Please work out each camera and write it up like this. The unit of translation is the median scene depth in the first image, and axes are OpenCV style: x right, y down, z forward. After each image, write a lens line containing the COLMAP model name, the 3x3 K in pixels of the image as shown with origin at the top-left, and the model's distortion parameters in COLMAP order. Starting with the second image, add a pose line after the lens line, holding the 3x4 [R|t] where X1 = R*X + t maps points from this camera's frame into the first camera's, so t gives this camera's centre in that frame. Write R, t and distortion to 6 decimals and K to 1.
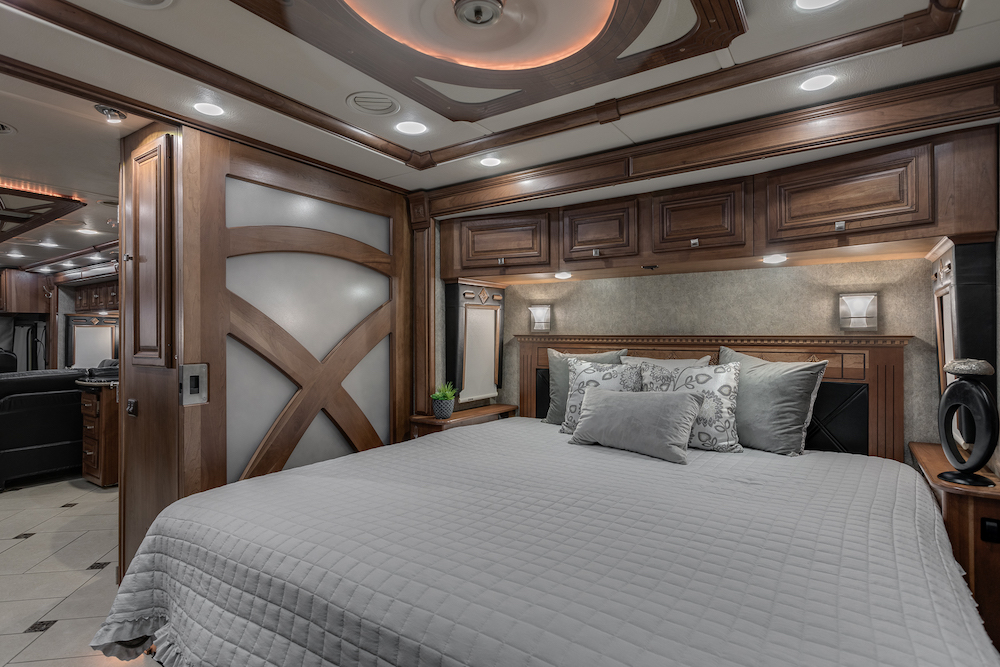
lens RADIAL K [[525.2, 0, 496.5], [0, 525.2, 336.5], [0, 0, 1]] dist [-0.004825, 0.000877]
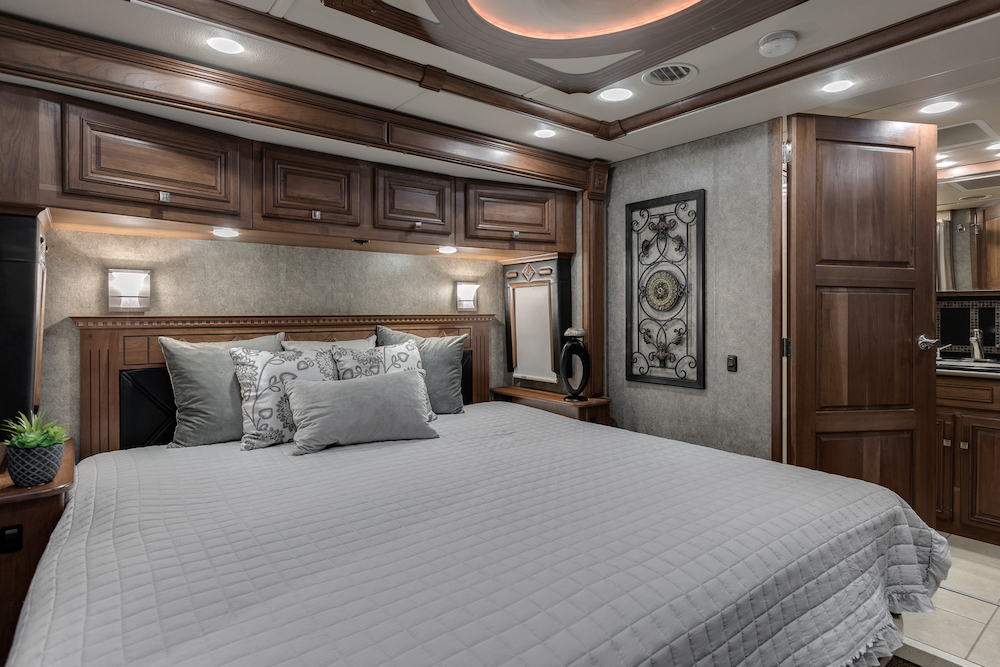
lens RADIAL K [[561.3, 0, 522.3], [0, 561.3, 318.3], [0, 0, 1]] dist [0.001531, 0.003267]
pose [[0.240917, -0.011362, 0.970479, -0.566489], [0.008181, 0.999920, 0.009676, -0.004059], [-0.970511, 0.005608, 0.240991, 0.463319]]
